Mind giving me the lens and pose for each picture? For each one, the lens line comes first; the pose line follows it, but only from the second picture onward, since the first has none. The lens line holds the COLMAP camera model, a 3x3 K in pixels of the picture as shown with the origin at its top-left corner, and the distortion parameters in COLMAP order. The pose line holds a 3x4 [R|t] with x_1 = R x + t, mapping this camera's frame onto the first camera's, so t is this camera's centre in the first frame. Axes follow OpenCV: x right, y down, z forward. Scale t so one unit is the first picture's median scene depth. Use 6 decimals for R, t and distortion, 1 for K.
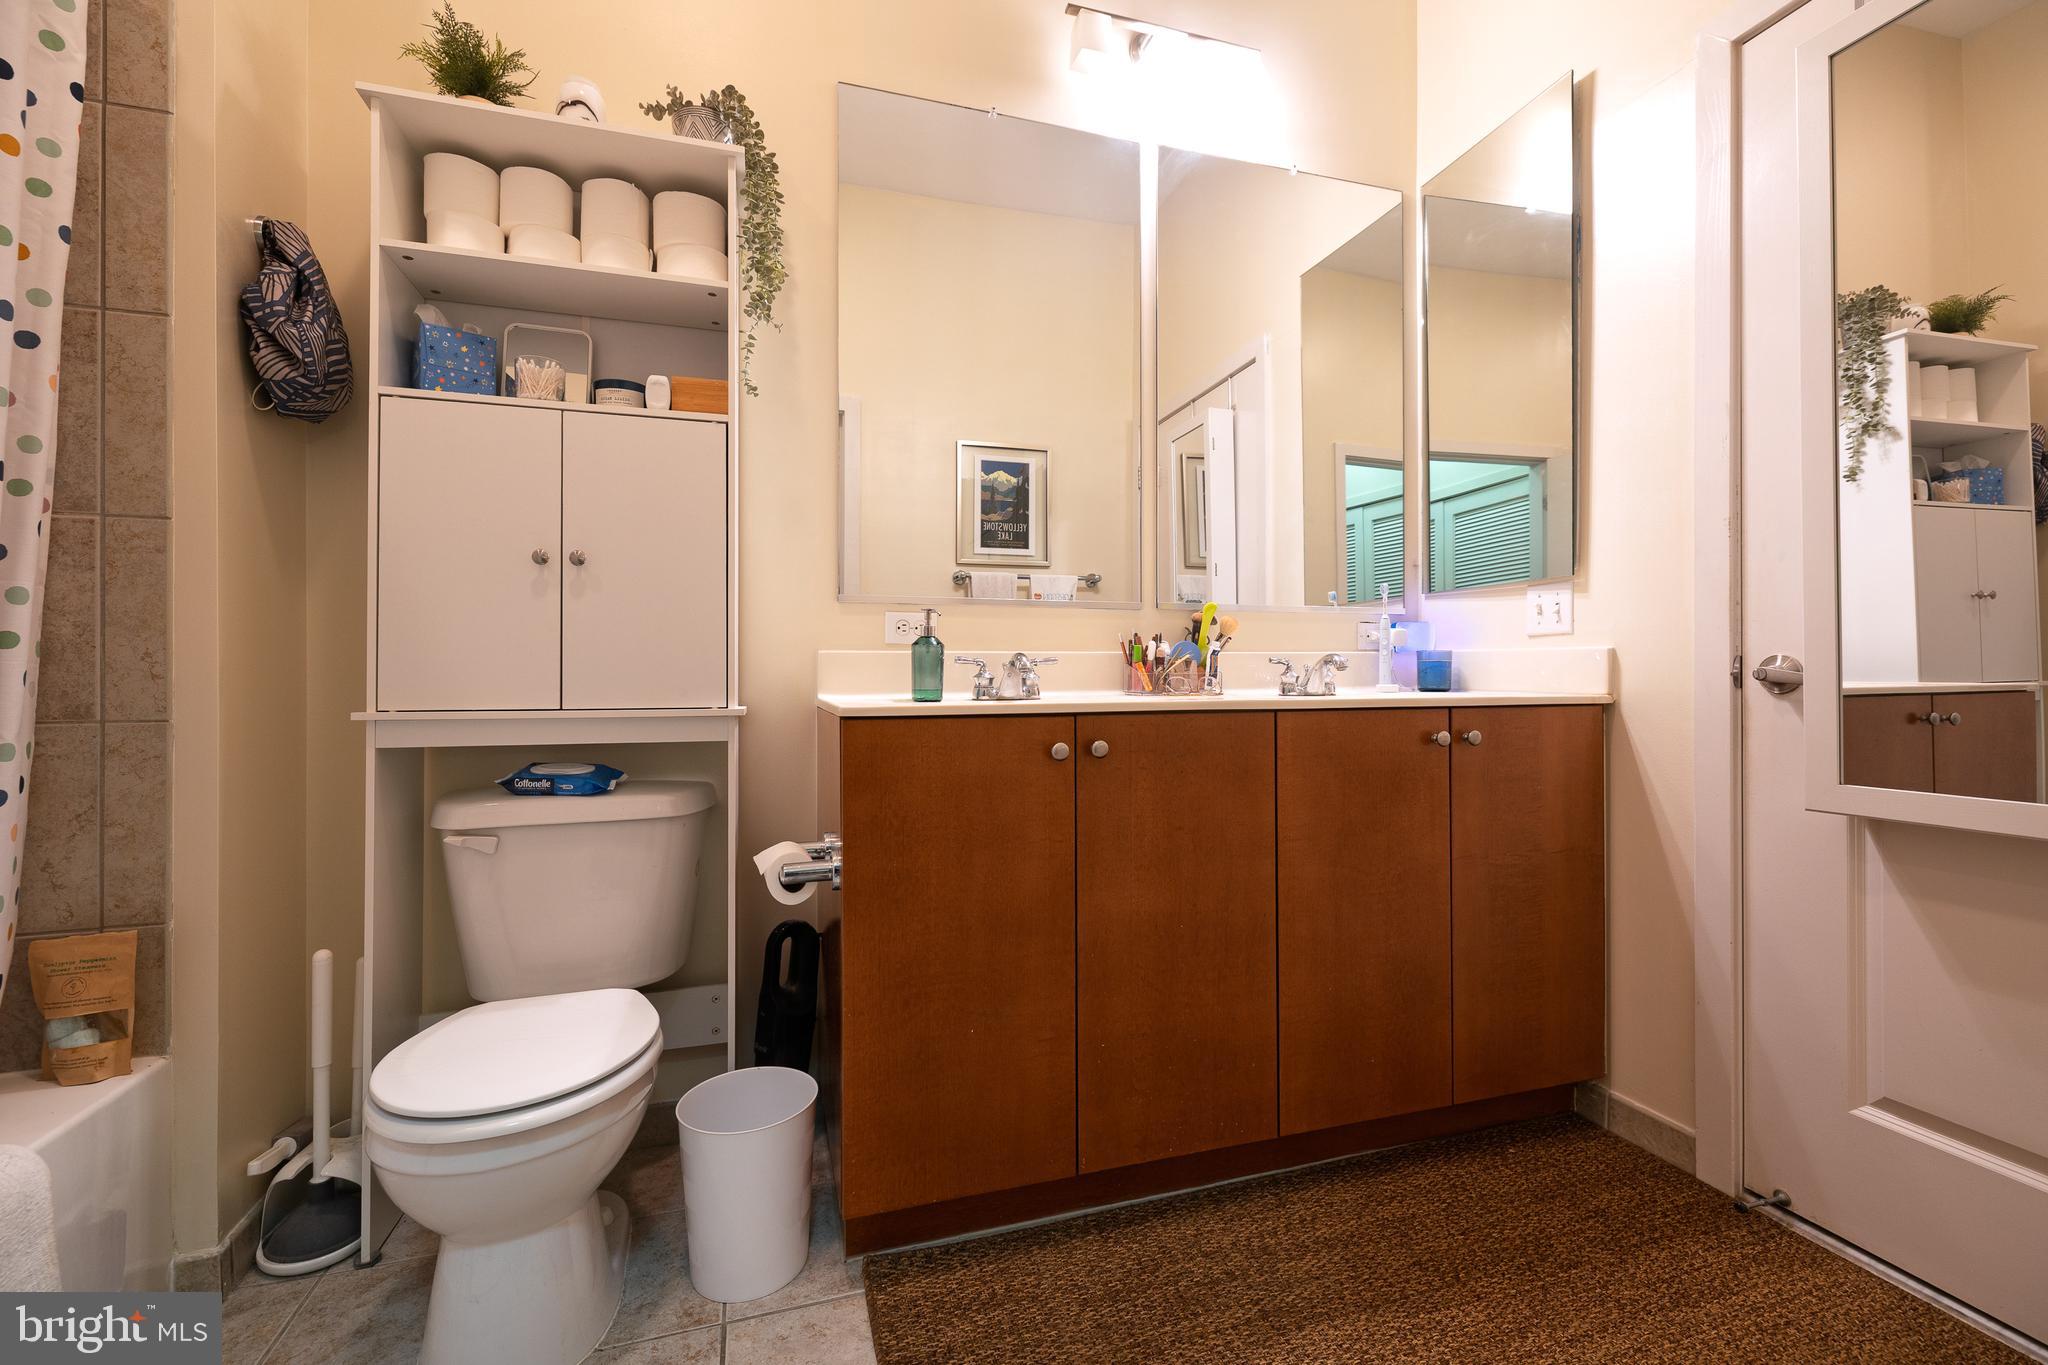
lens RADIAL K [[894.5, 0, 1033.8], [0, 894.5, 677.7], [0, 0, 1]] dist [0.011380, -0.001097]
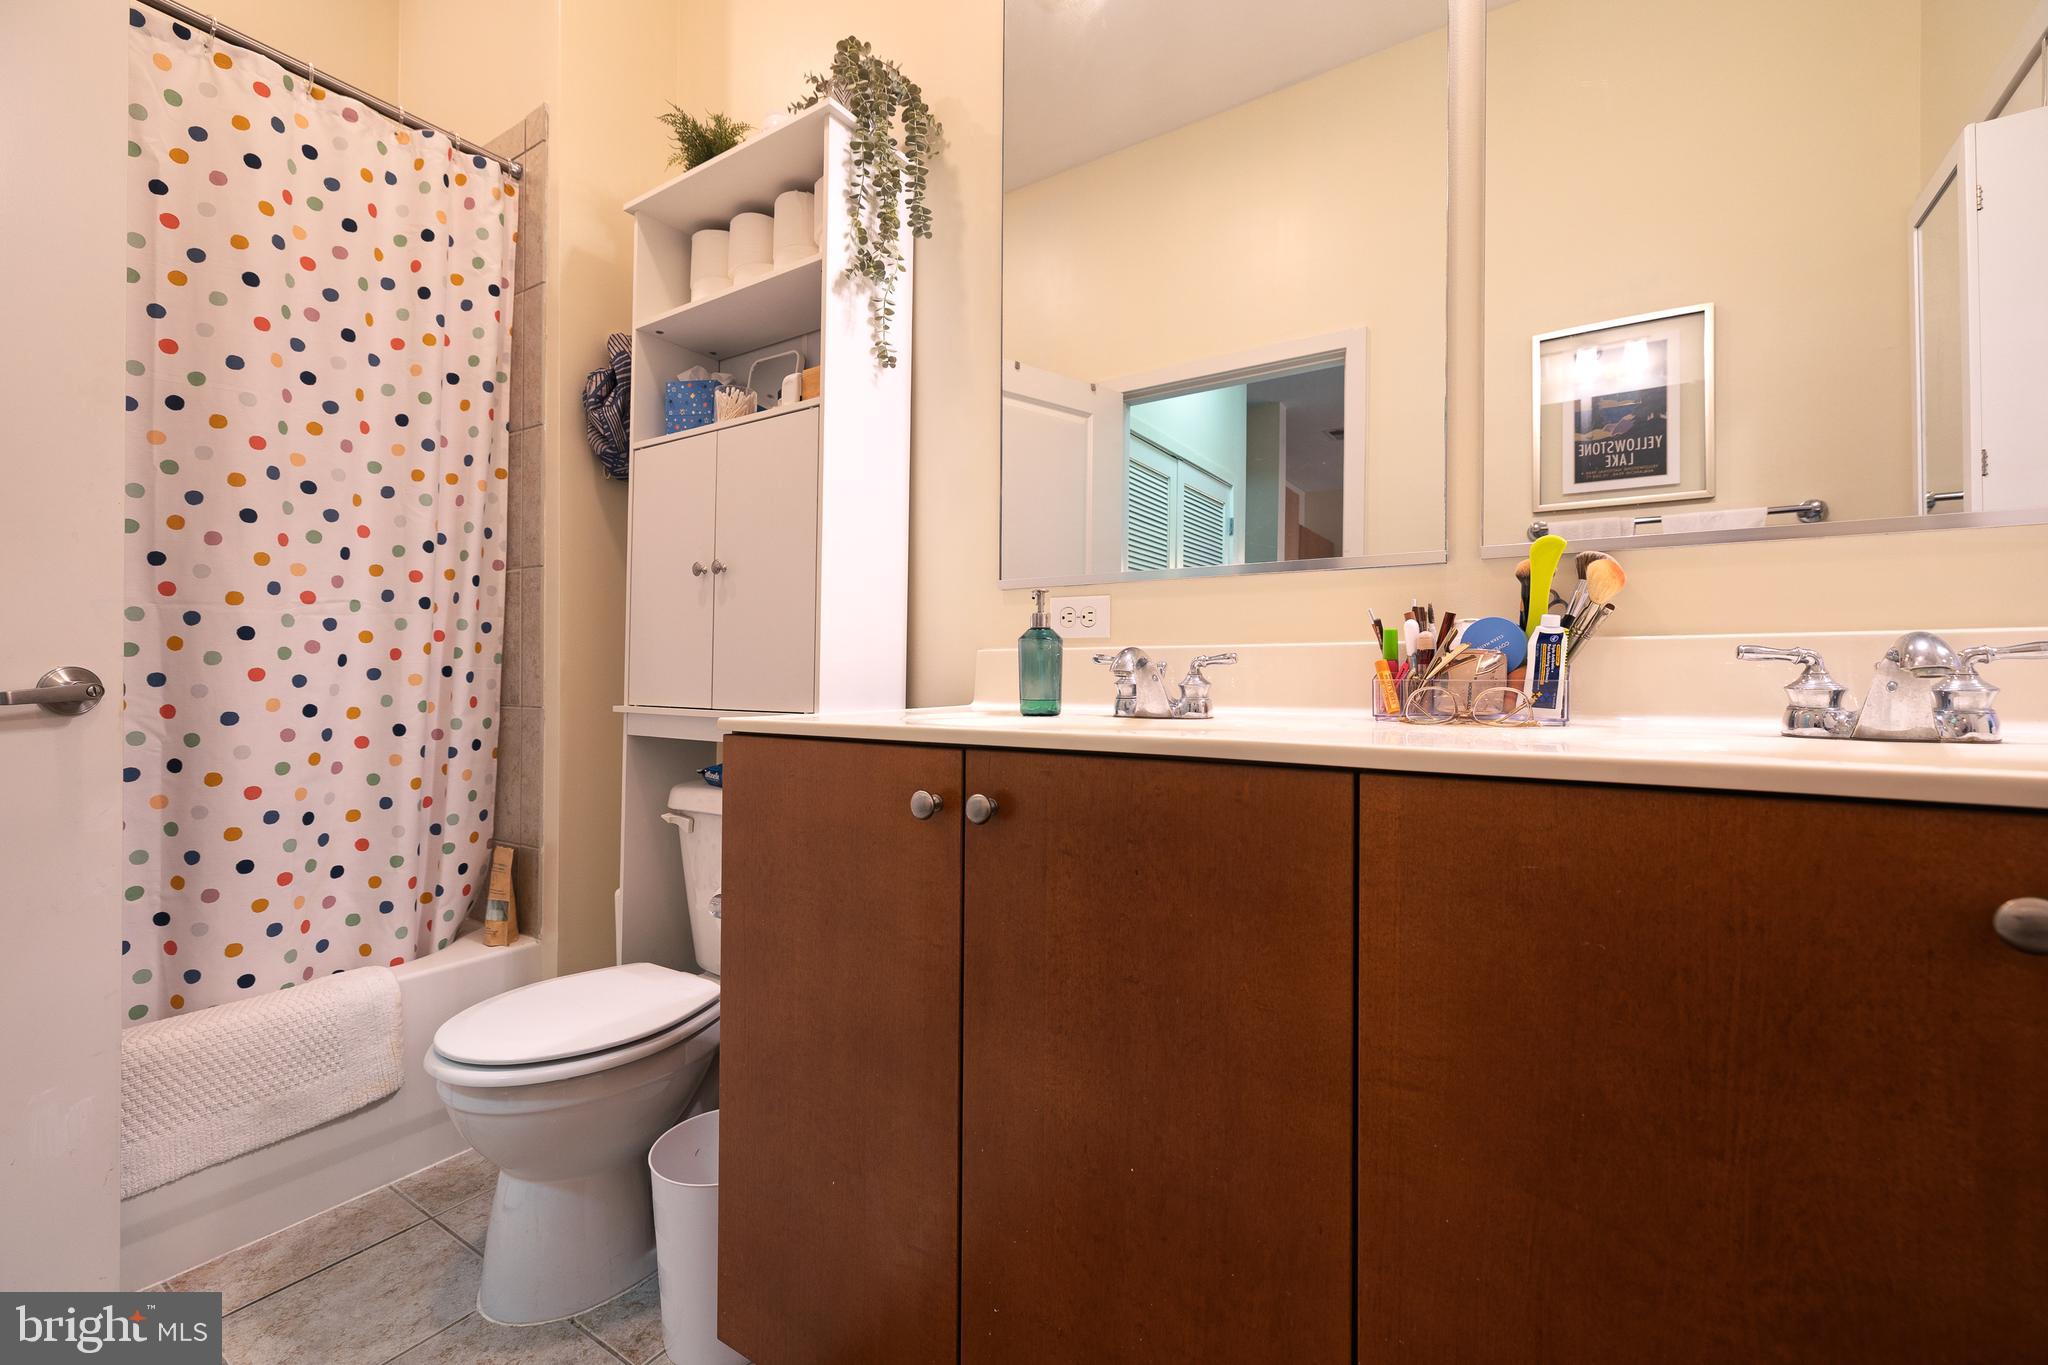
lens RADIAL K [[894.5, 0, 1019.6], [0, 894.5, 673.9], [0, 0, 1]] dist [0.011380, -0.001097]
pose [[0.606900, 0.006093, -0.794755, 0.460514], [-0.003395, 0.999981, 0.005073, -0.011296], [0.794771, -0.000380, 0.606909, 0.536150]]
